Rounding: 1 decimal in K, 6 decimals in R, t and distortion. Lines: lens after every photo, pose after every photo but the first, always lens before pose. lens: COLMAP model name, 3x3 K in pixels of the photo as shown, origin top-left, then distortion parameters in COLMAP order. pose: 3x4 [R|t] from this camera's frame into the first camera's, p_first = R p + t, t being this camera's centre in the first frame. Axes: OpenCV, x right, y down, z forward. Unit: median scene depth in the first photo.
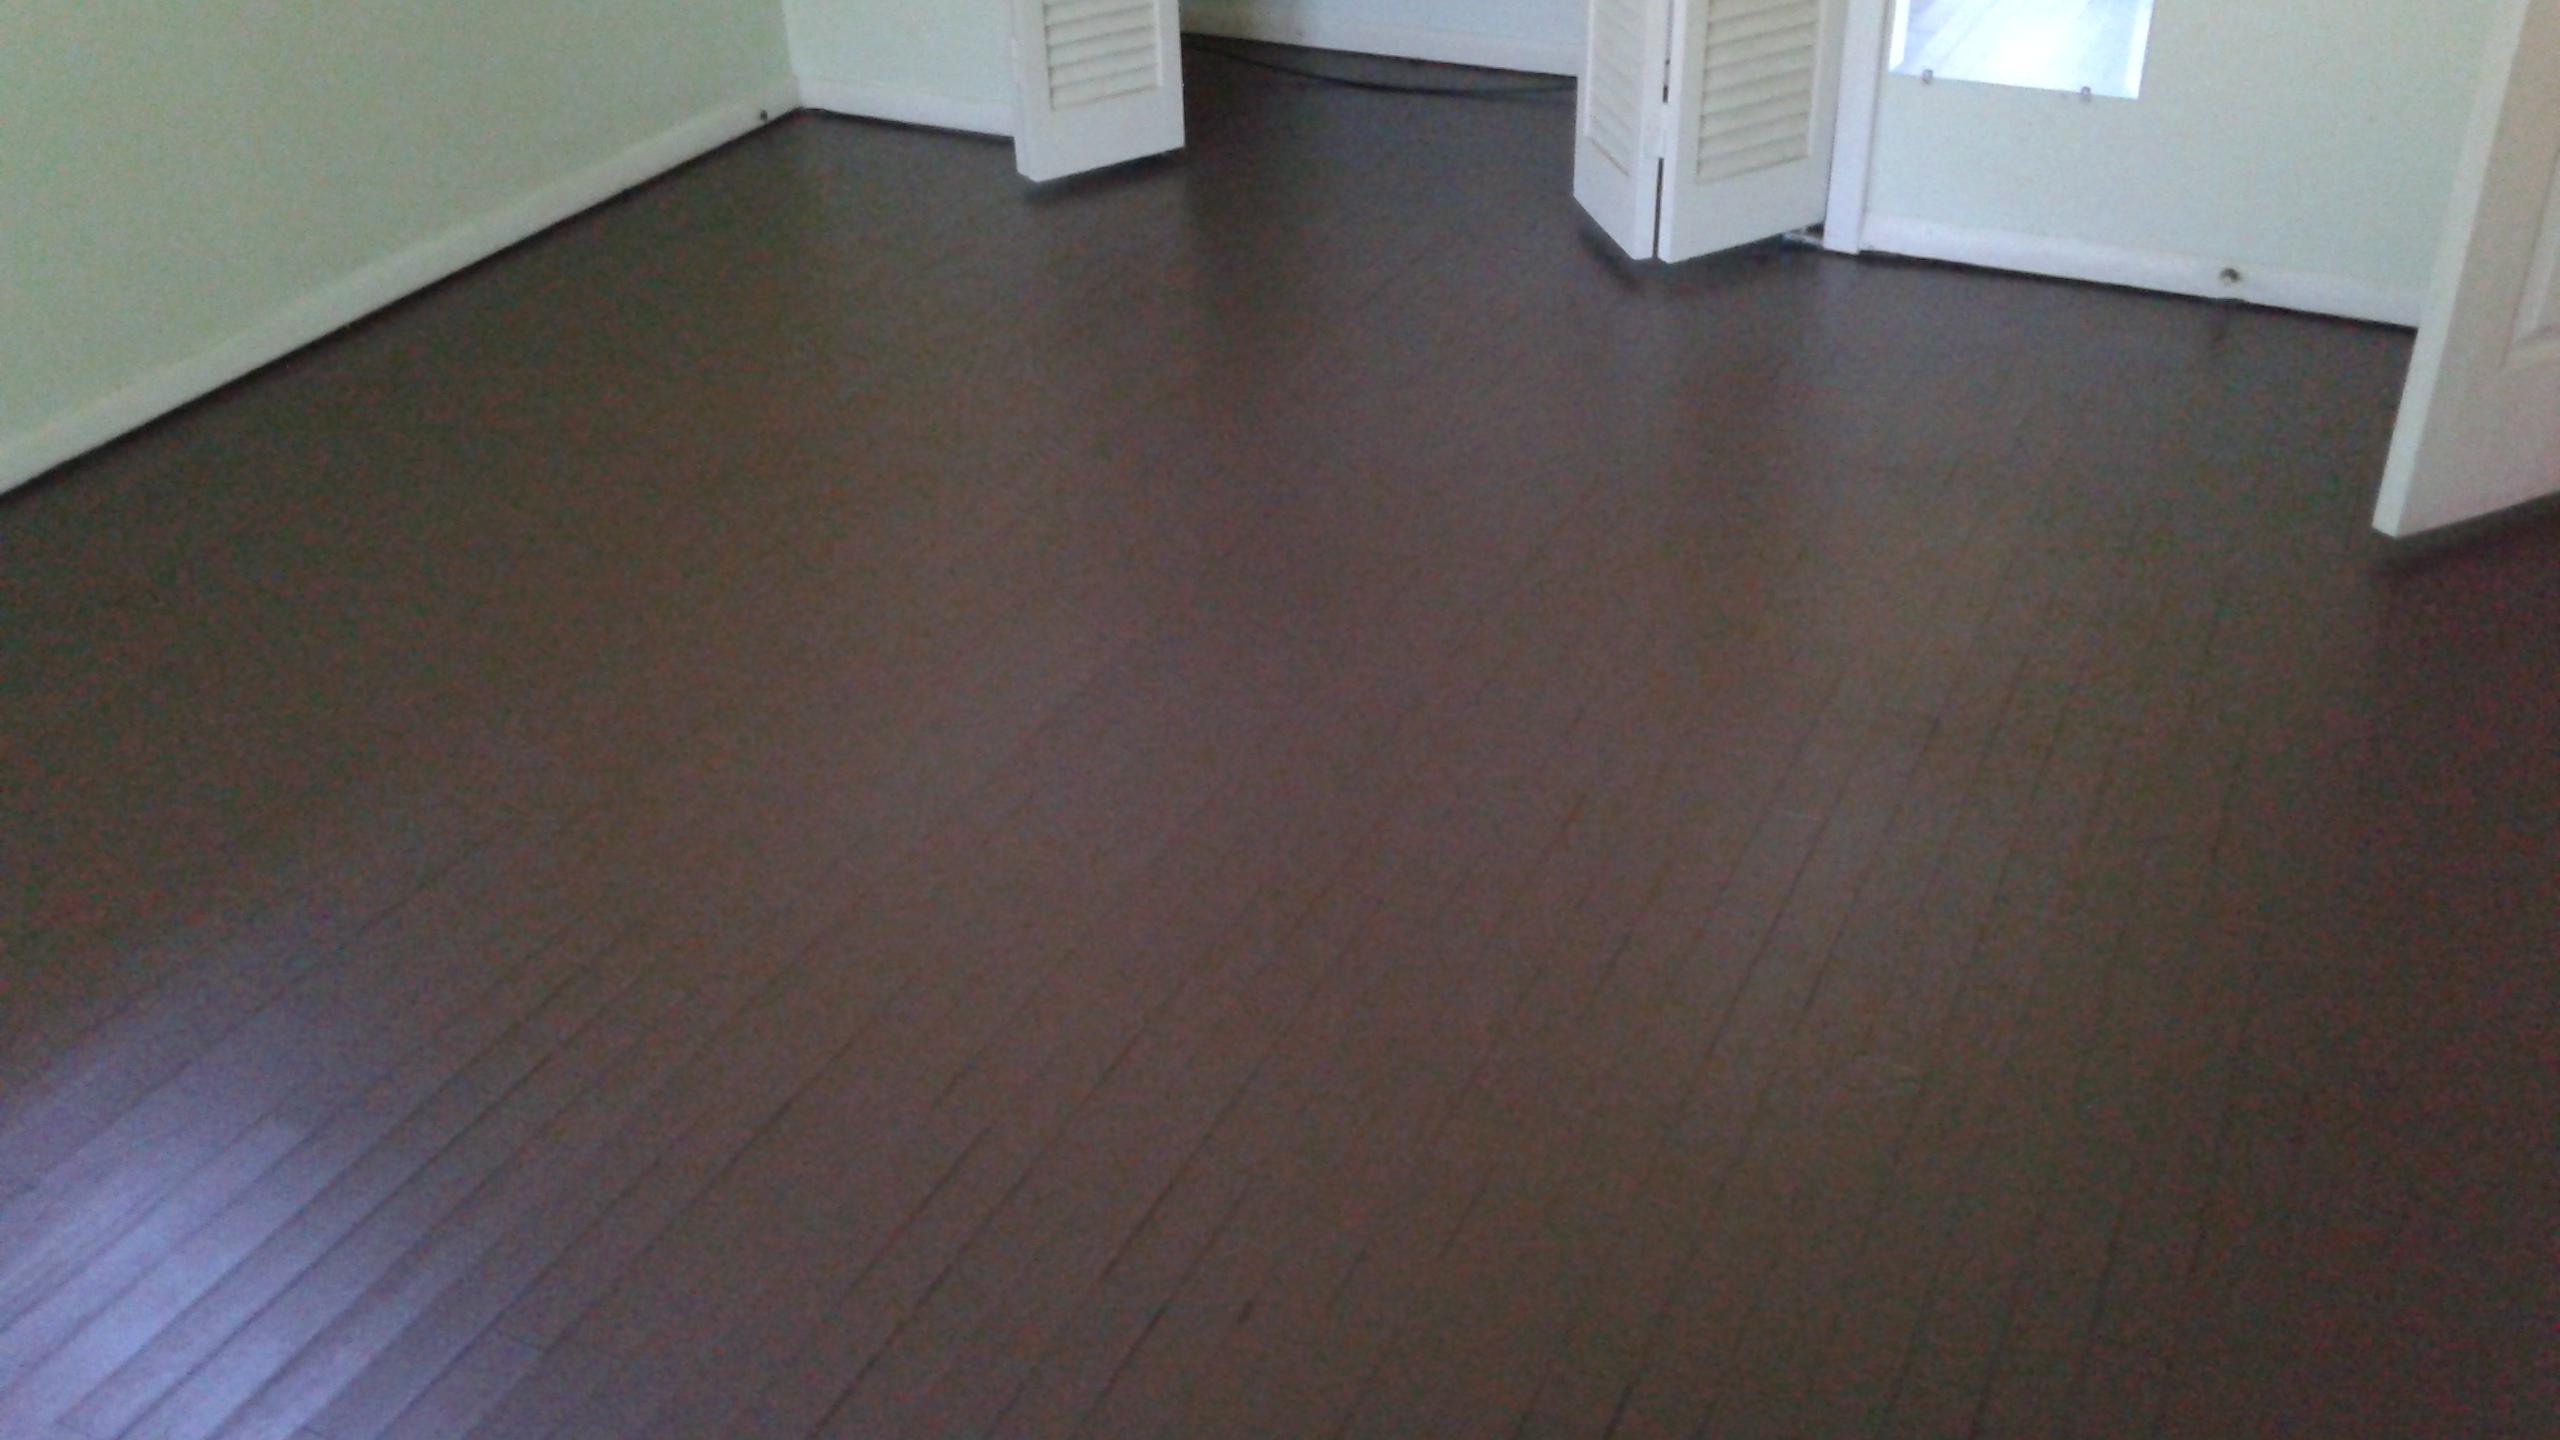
lens RADIAL K [[2342.4, 0, 1280.0], [0, 2342.4, 720.0], [0, 0, 1]] dist [0.092946, -0.206815]
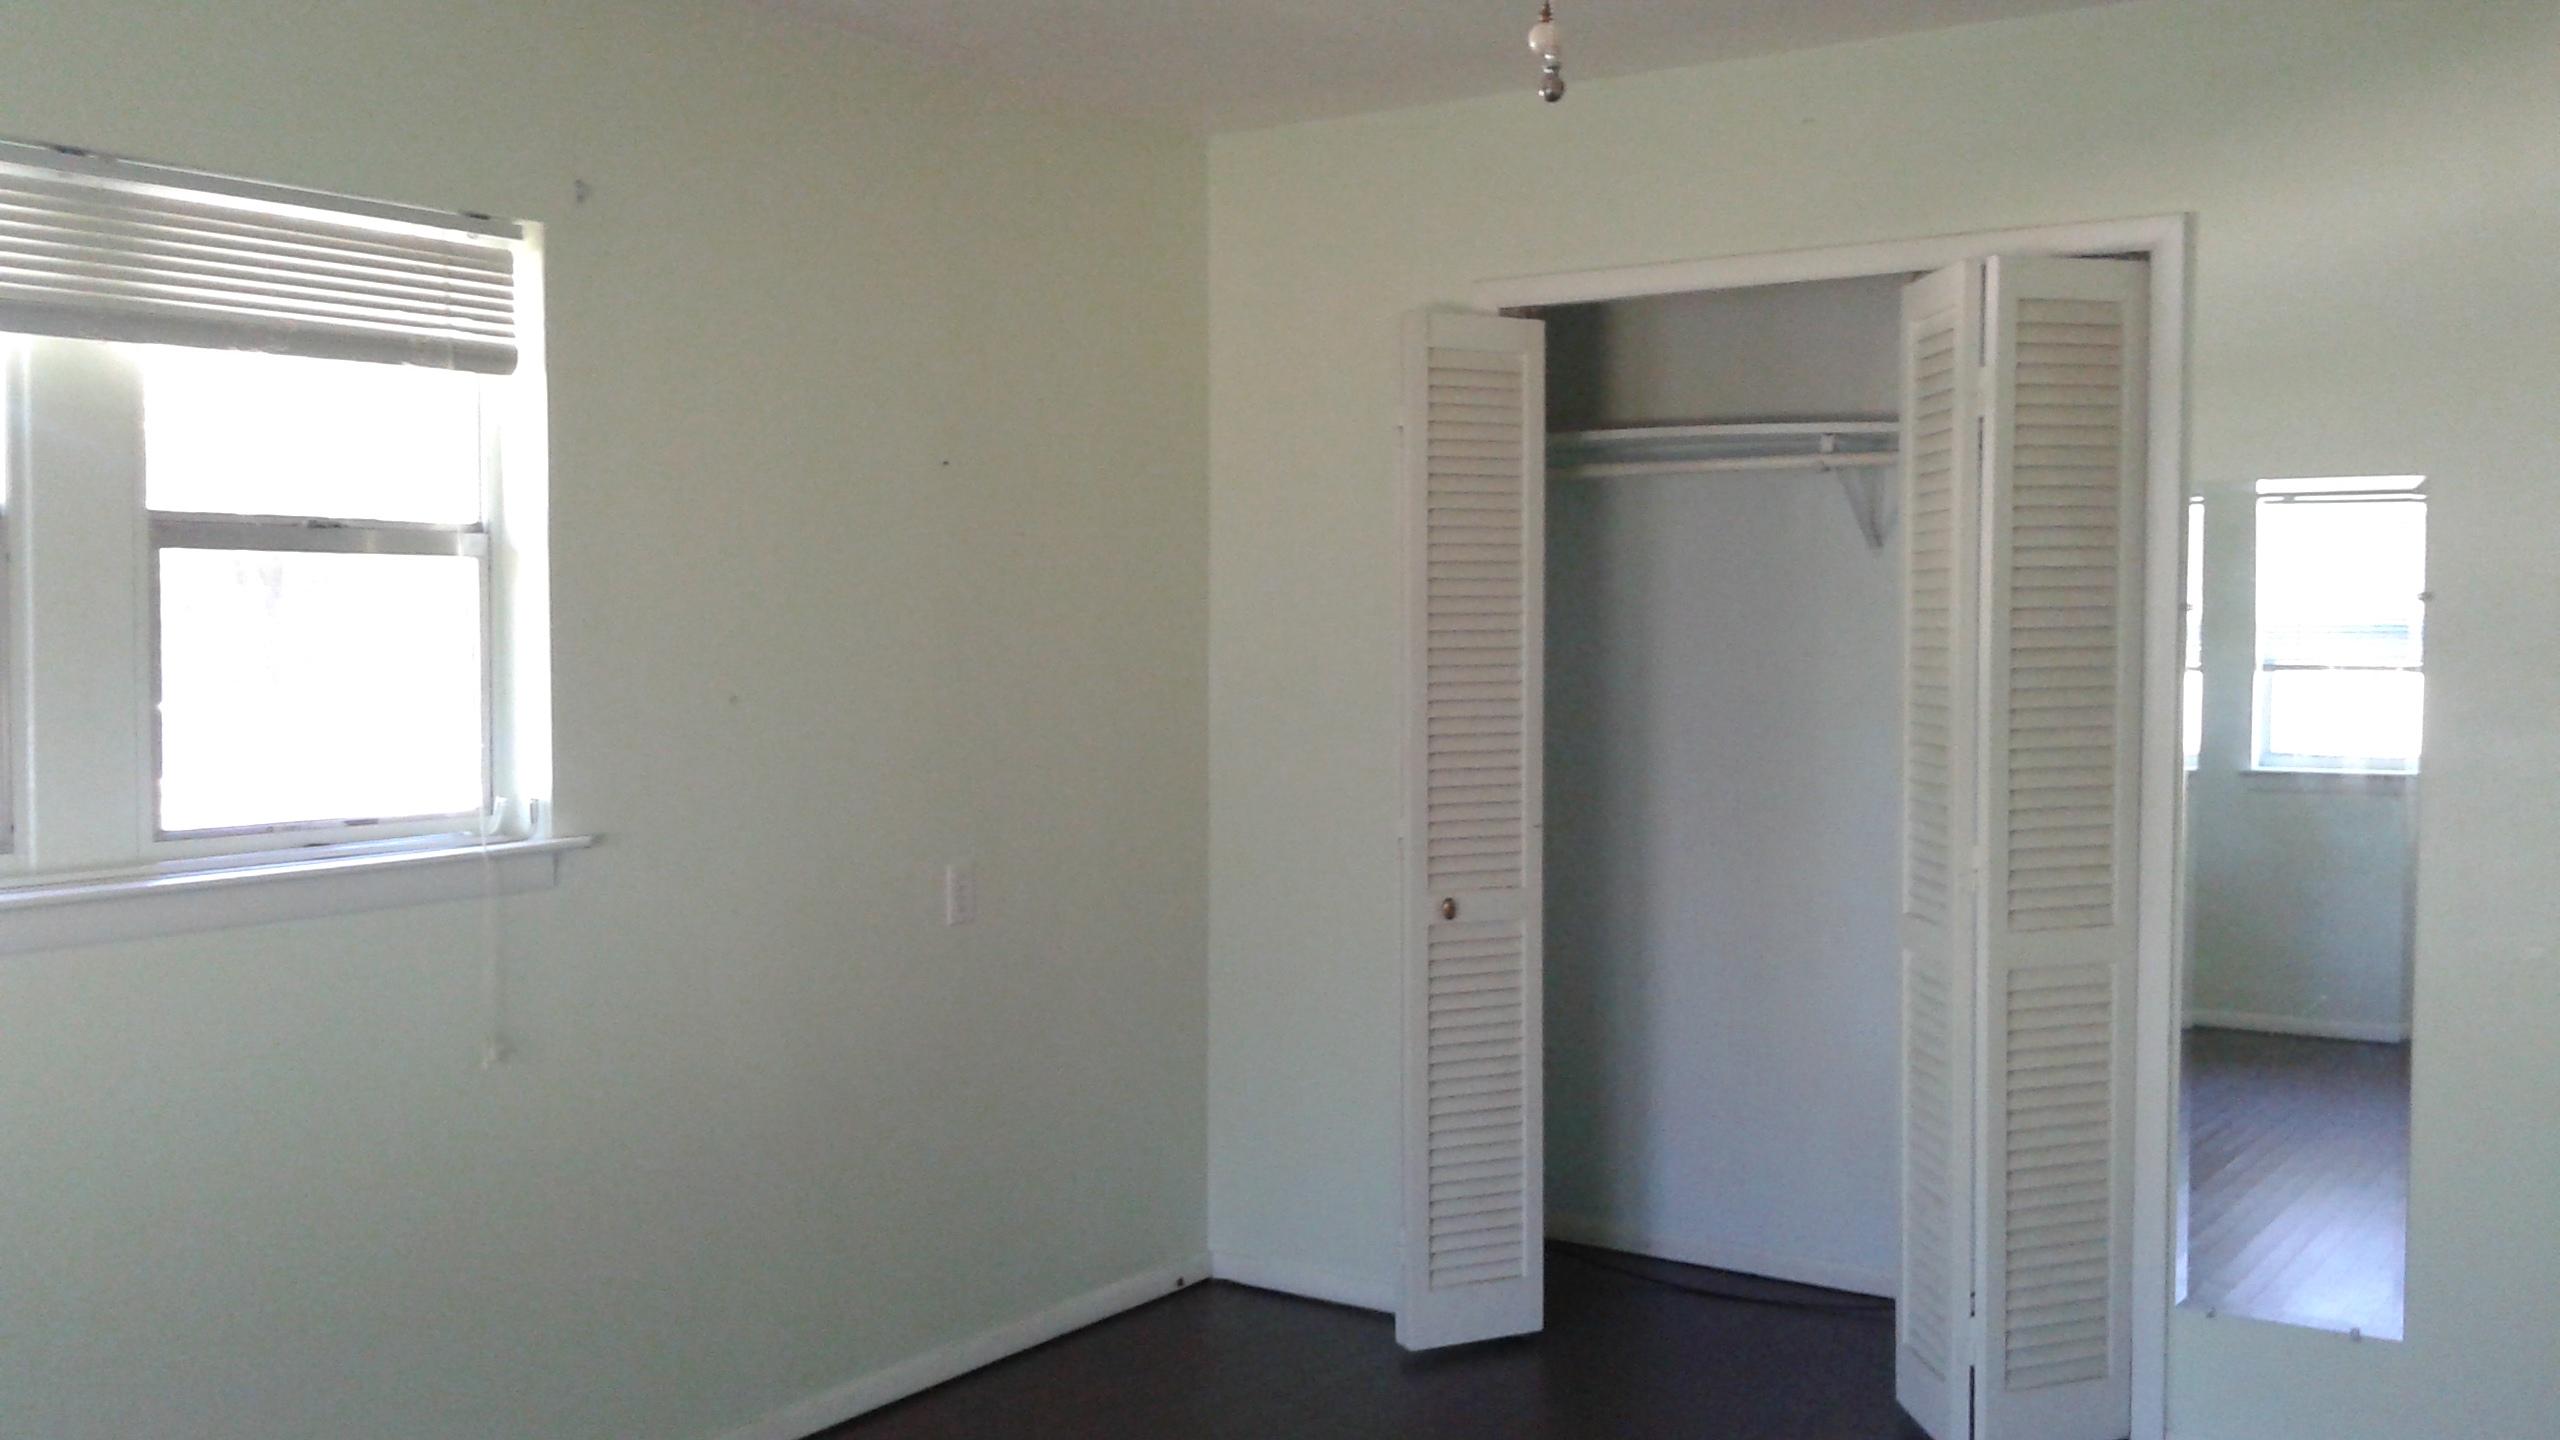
lens RADIAL K [[2342.4, 0, 1280.0], [0, 2342.4, 720.0], [0, 0, 1]] dist [0.092946, -0.206815]
pose [[0.988180, 0.031760, -0.149972, -0.004909], [-0.101131, 0.870285, -0.482055, 0.063311], [0.115208, 0.491524, 0.863210, -0.146905]]
